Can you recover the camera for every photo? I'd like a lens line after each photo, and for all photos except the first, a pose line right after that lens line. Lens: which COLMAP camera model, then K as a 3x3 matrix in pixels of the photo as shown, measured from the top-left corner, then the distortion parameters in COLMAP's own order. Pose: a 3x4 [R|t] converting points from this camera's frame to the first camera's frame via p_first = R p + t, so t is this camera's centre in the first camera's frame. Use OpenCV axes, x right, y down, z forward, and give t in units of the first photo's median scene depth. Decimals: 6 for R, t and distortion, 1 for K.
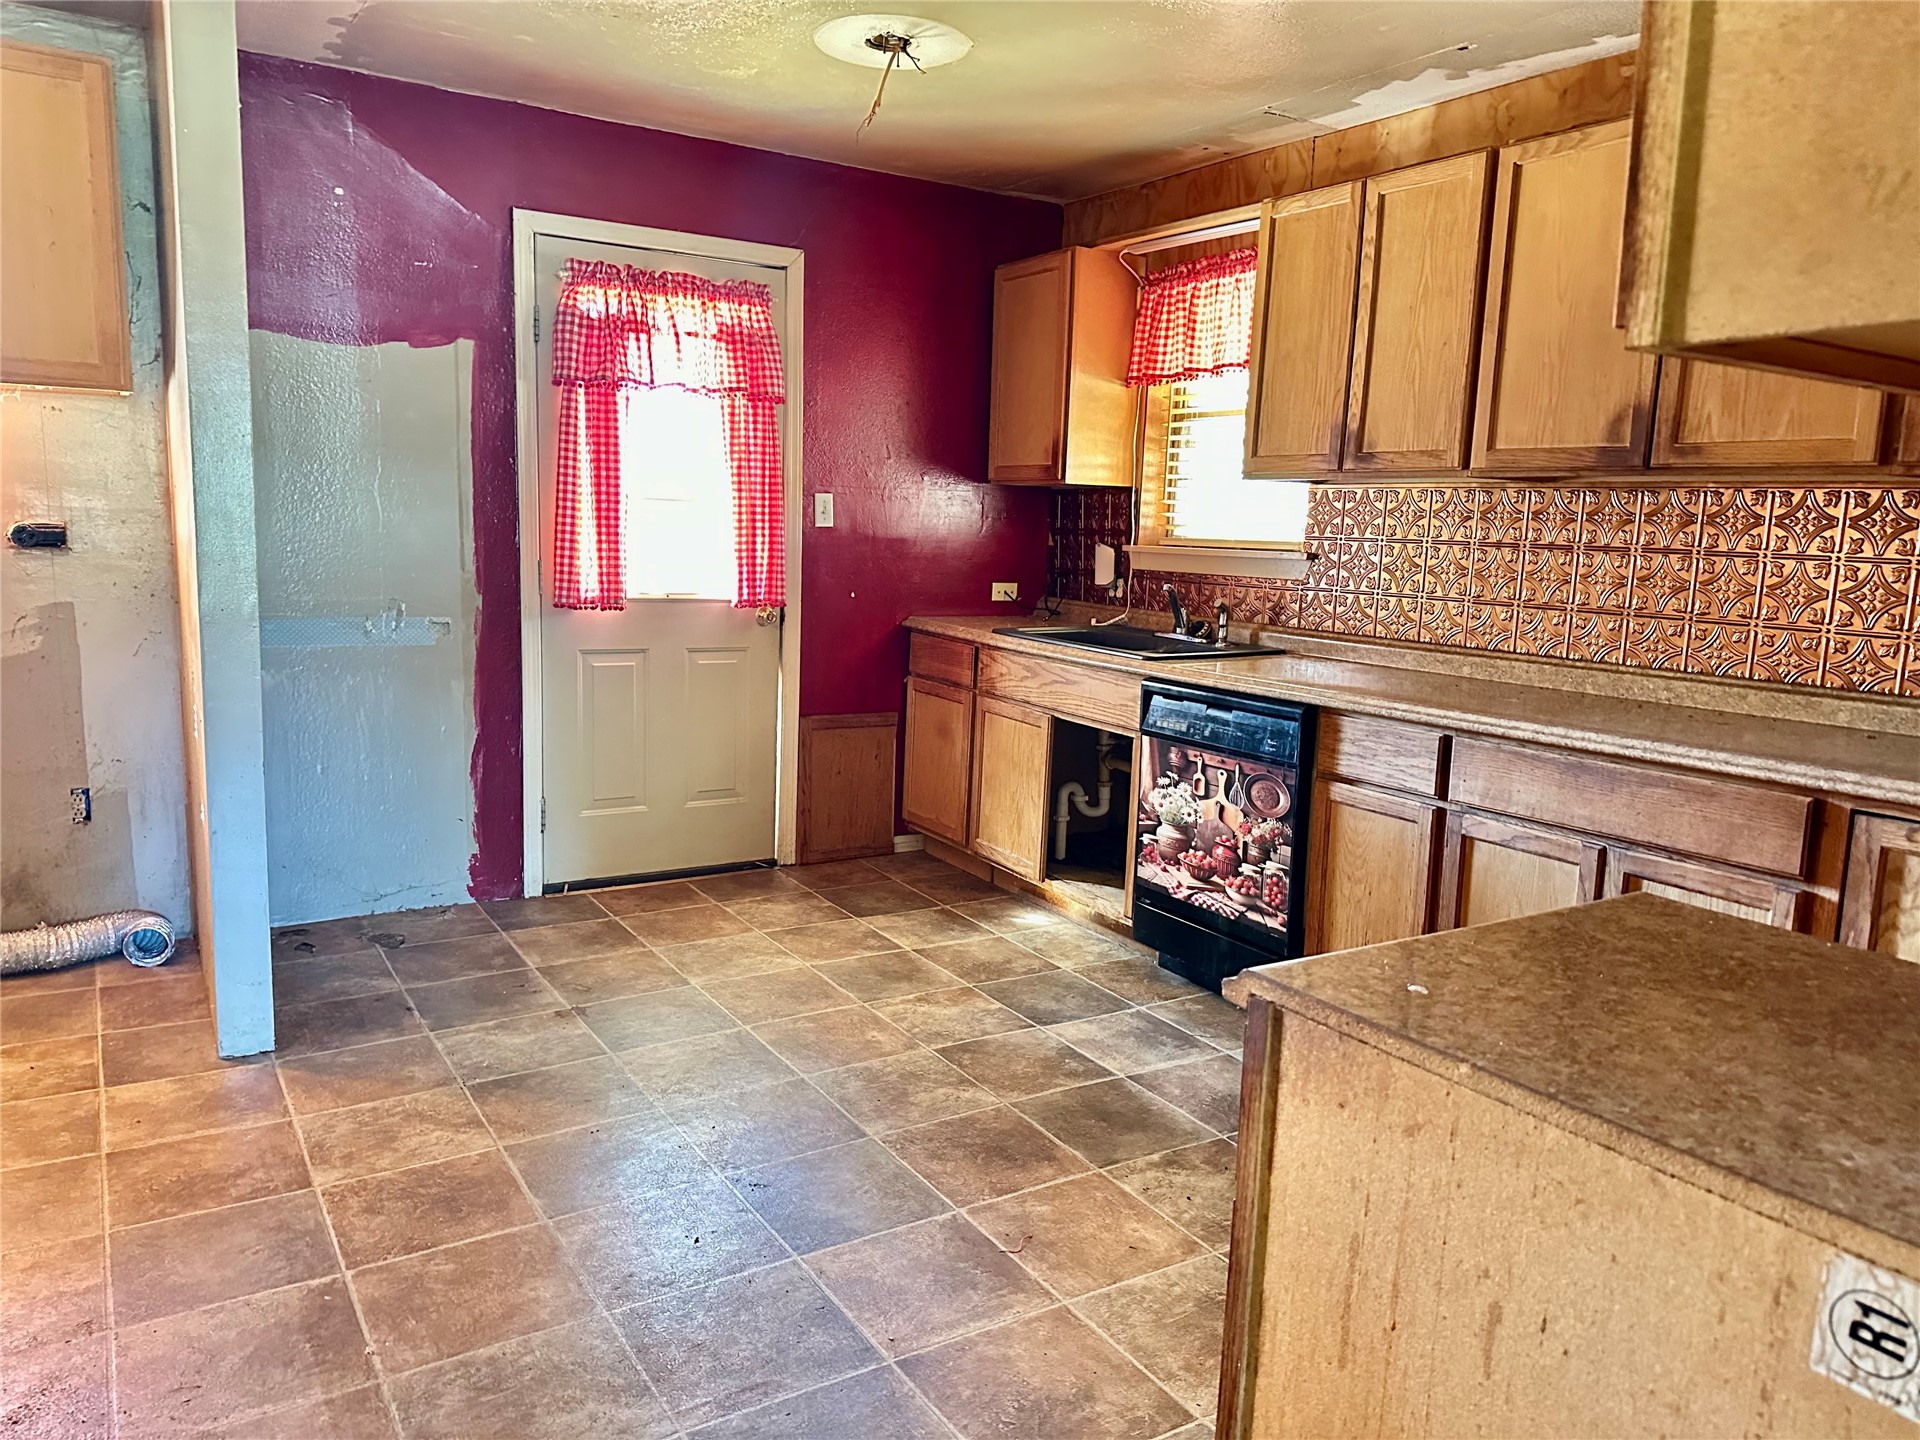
lens RADIAL K [[1352.8, 0, 964.8], [0, 1352.8, 728.6], [0, 0, 1]] dist [0.026080, -0.035914]
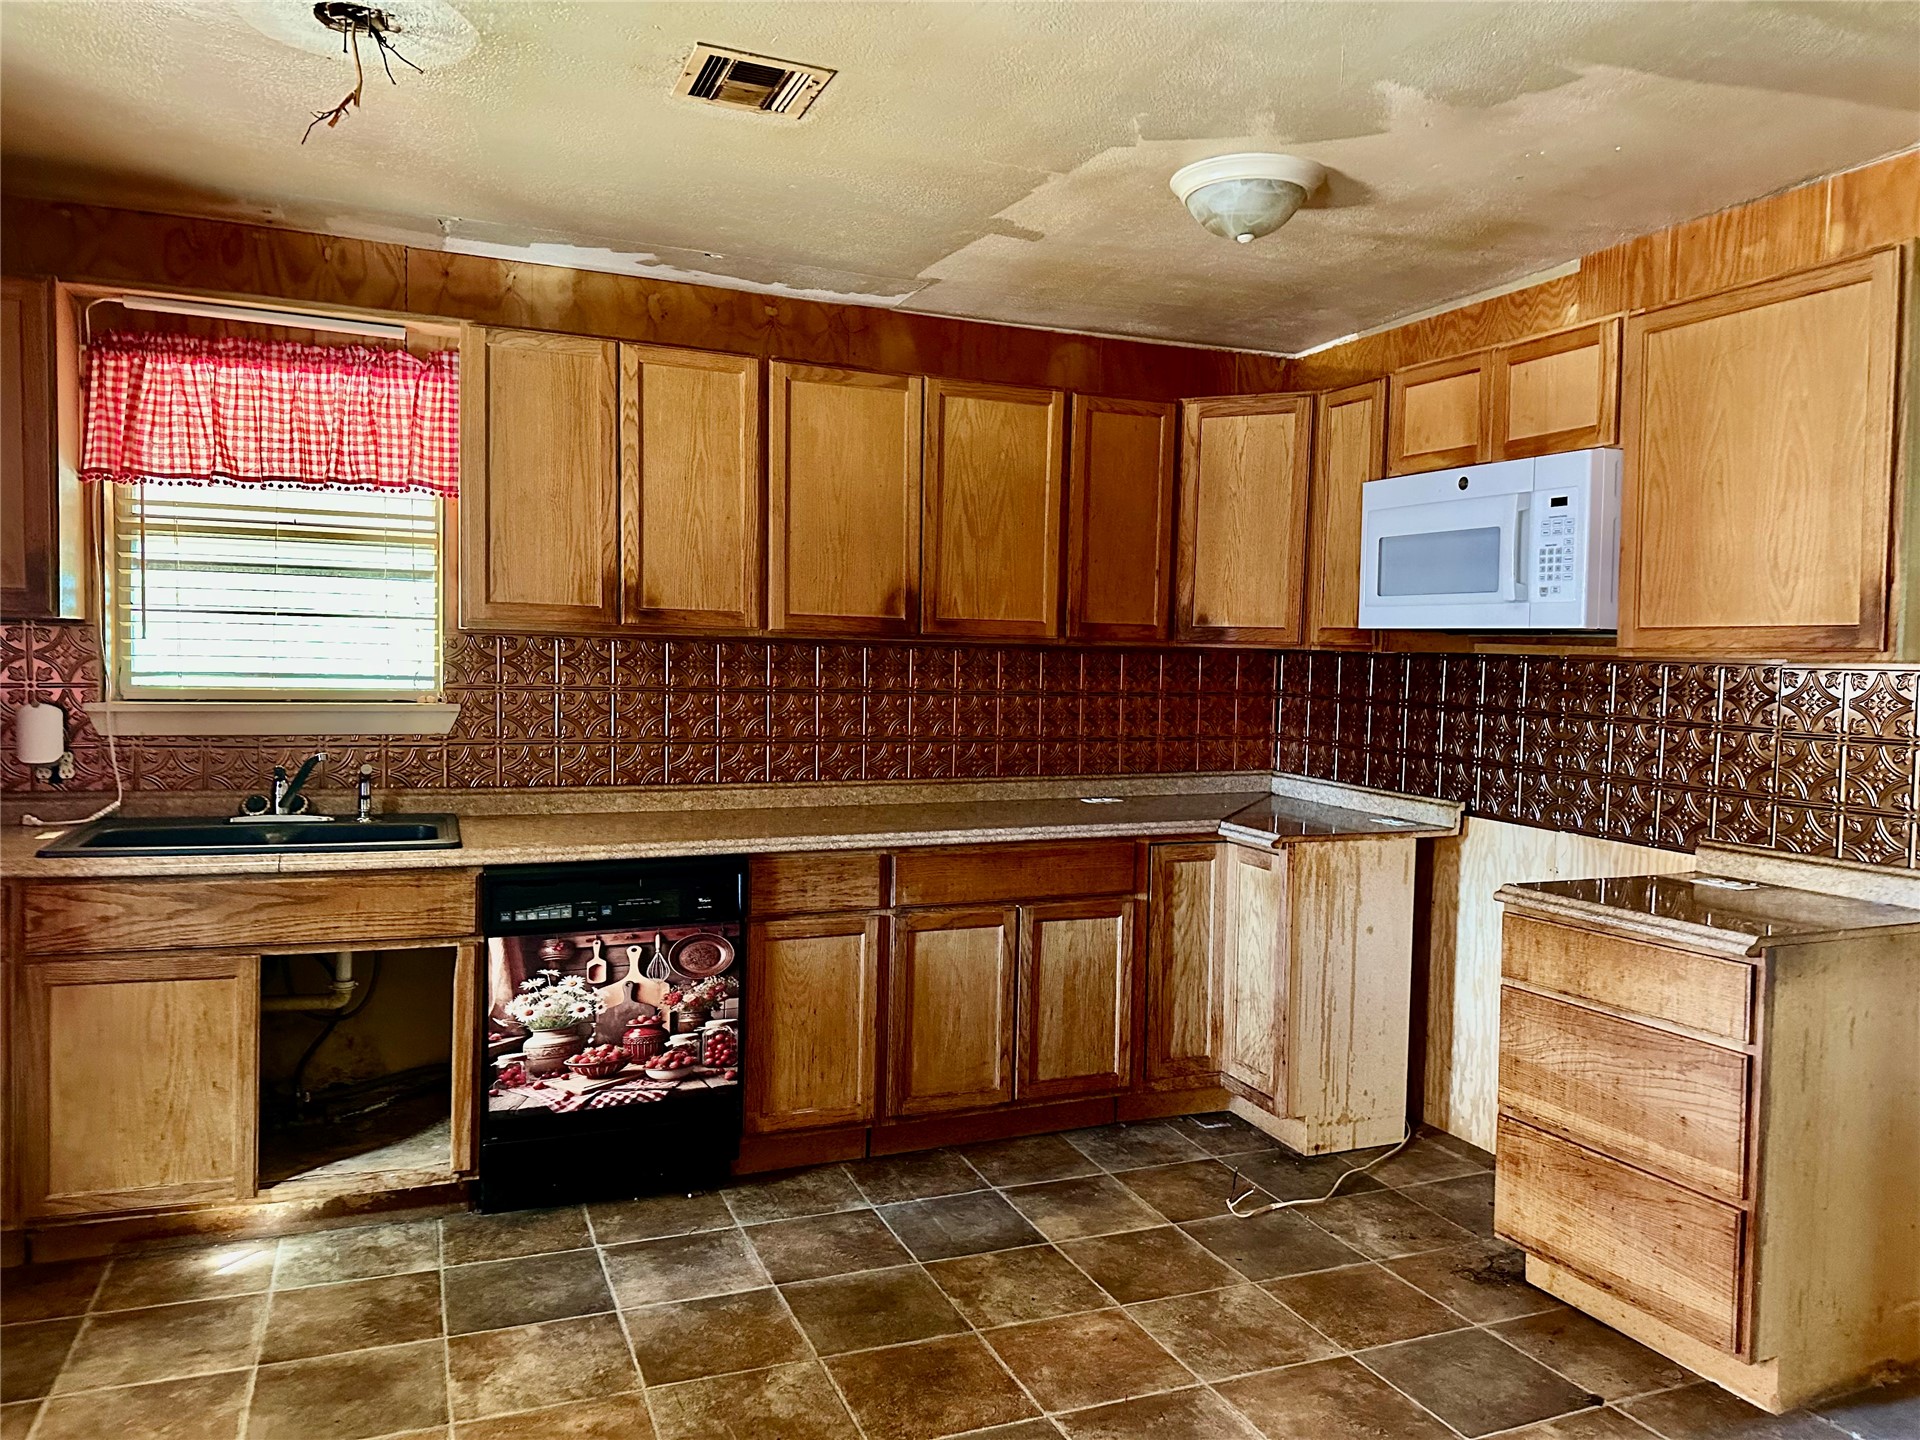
lens RADIAL K [[1352.8, 0, 972.7], [0, 1352.8, 705.2], [0, 0, 1]] dist [0.026080, -0.035914]
pose [[0.154784, -0.066173, 0.985730, -0.649767], [0.137518, 0.989484, 0.044831, -0.136439], [-0.978331, 0.128617, 0.162256, 0.581202]]
